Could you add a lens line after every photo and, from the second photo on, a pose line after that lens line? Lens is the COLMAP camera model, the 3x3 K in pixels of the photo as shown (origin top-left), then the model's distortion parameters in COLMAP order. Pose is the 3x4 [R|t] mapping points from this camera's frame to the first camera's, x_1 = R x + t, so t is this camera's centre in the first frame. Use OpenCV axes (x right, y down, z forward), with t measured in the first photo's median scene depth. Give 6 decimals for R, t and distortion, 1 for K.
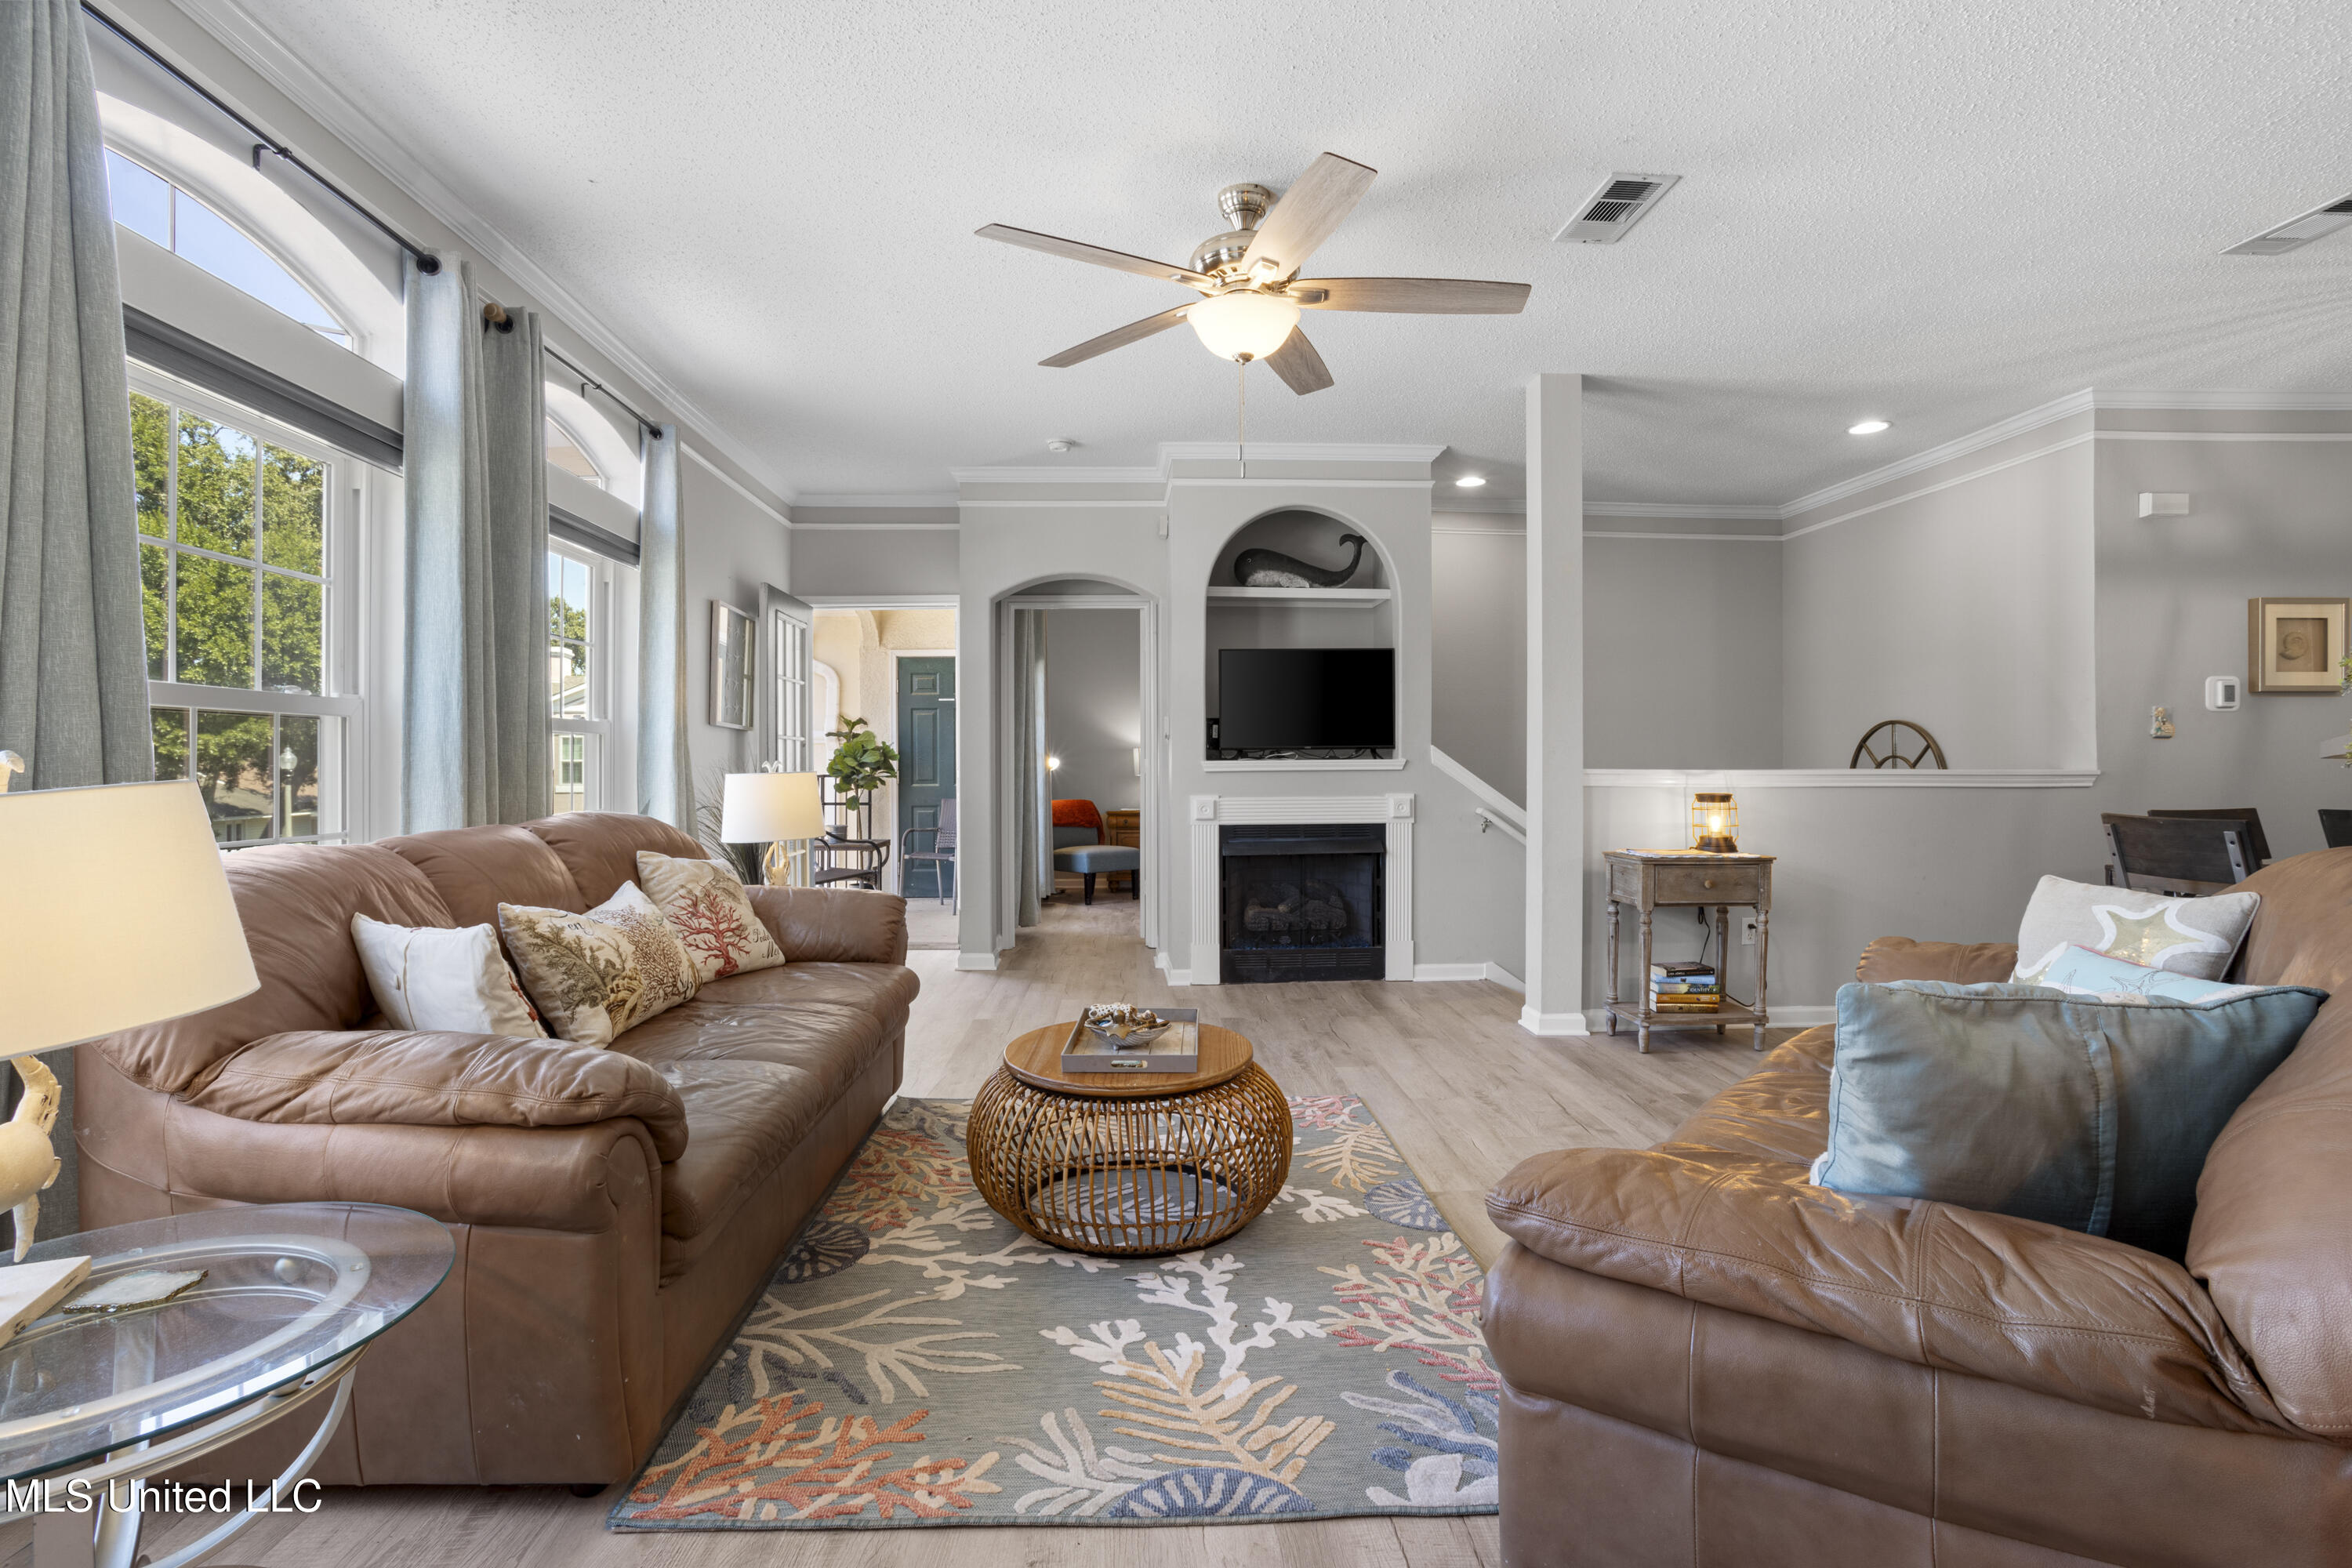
lens RADIAL K [[1131.4, 0, 1168.8], [0, 1131.4, 760.9], [0, 0, 1]] dist [-0.059581, 0.036985]
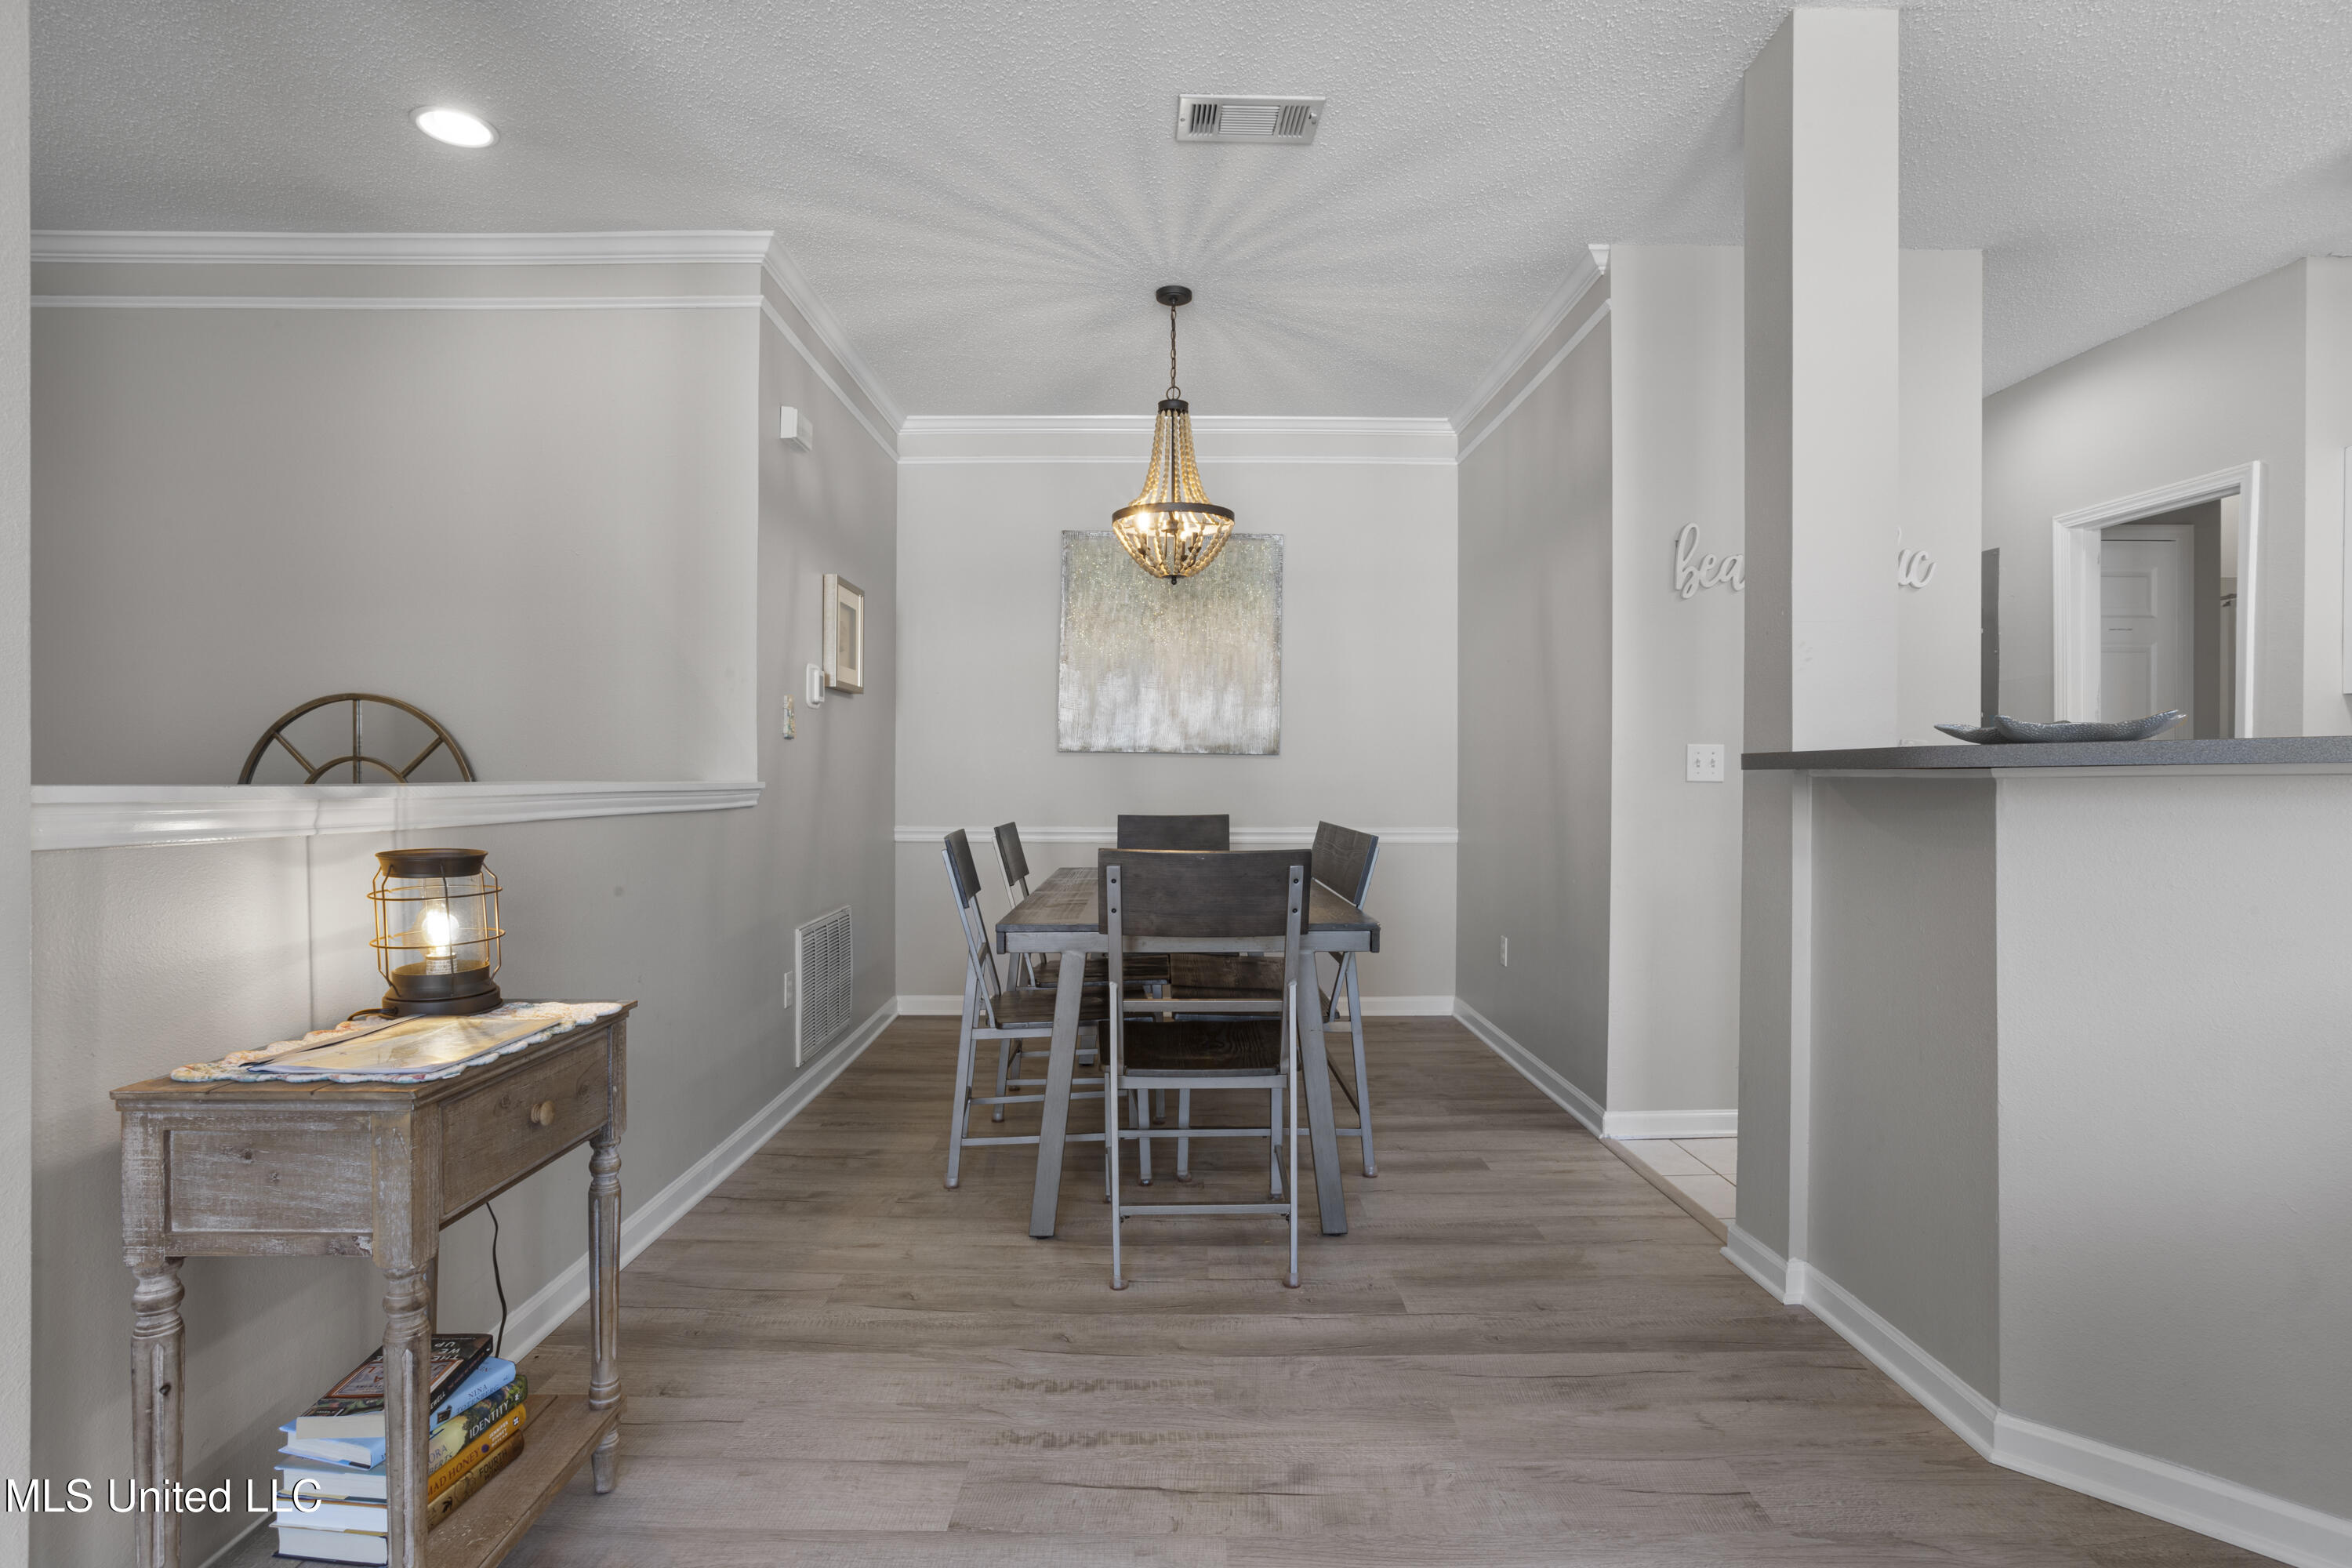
lens RADIAL K [[1178.8, 0, 1176.1], [0, 1178.8, 779.3], [0, 0, 1]] dist [-0.059764, 0.032169]
pose [[0.045219, -0.002336, 0.998974, 0.115173], [-0.006702, 0.999974, 0.002642, 0.003056], [-0.998955, -0.006815, 0.045202, 0.701074]]
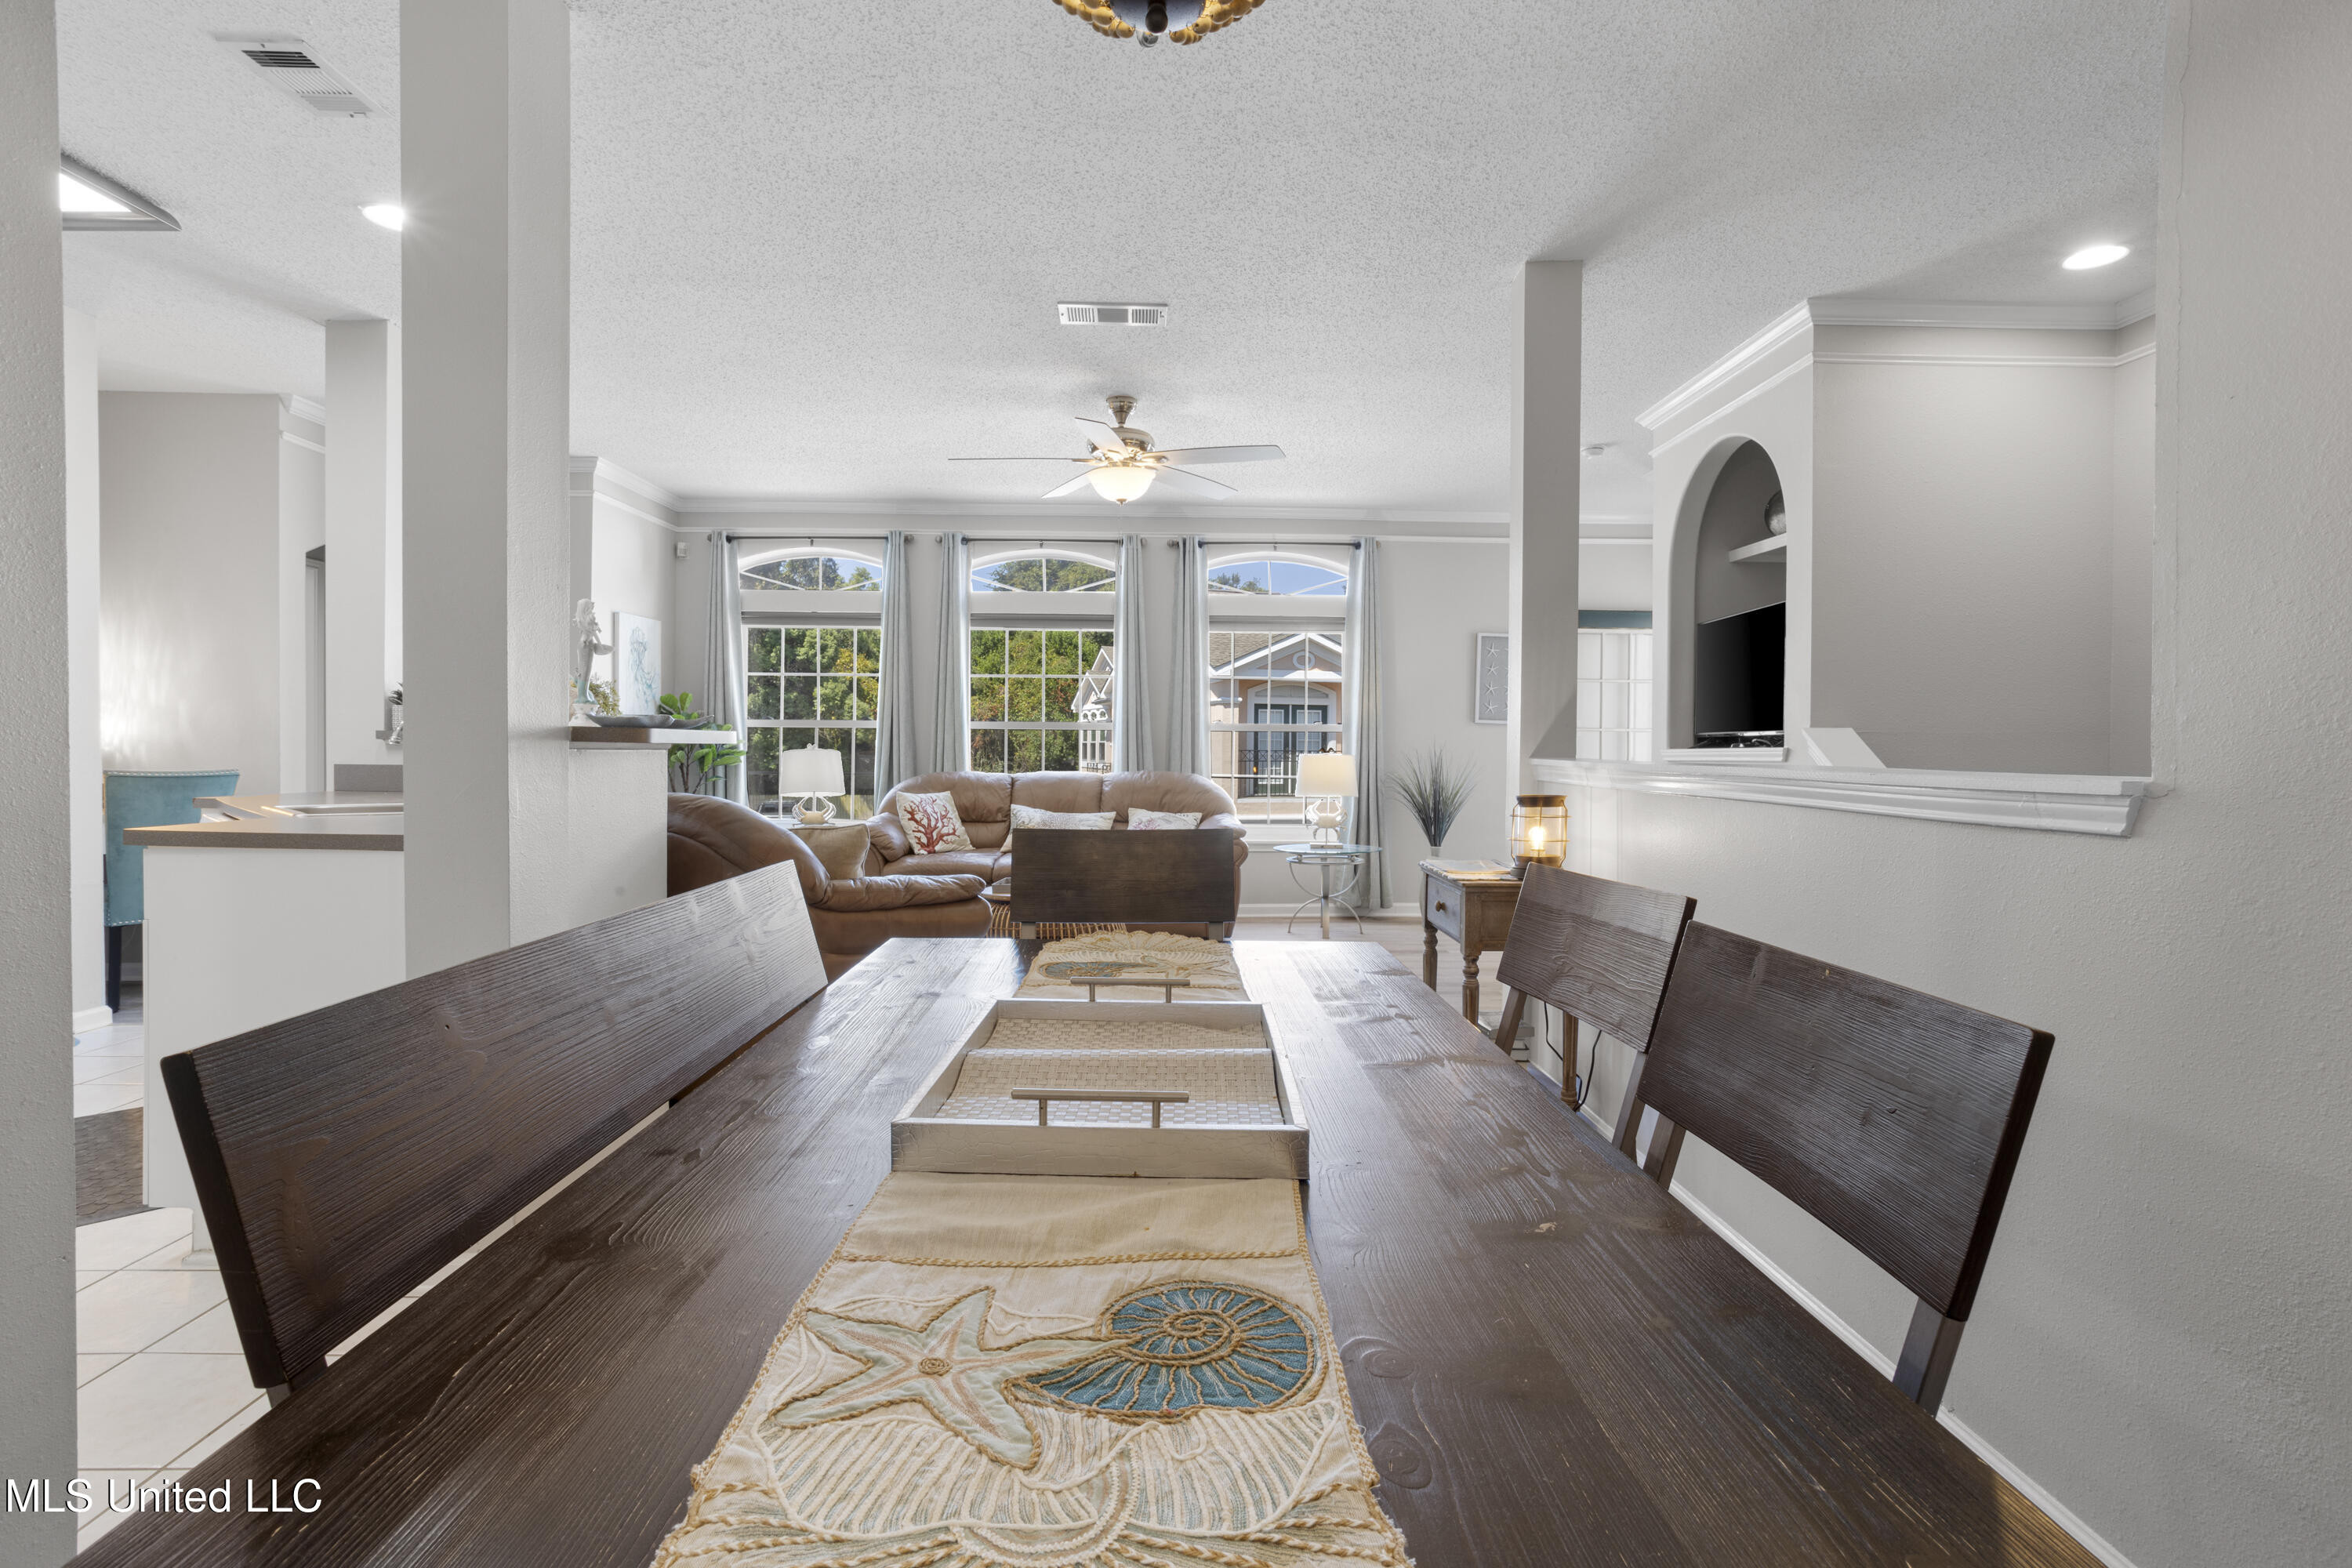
lens RADIAL K [[1137.3, 0, 1140.2], [0, 1137.3, 759.7], [0, 0, 1]] dist [-0.002234, -0.000167]
pose [[-0.062942, 0.010283, -0.997964, 1.145330], [-0.003355, 0.999939, 0.010515, 0.000821], [0.998012, 0.004010, -0.062904, 0.750387]]
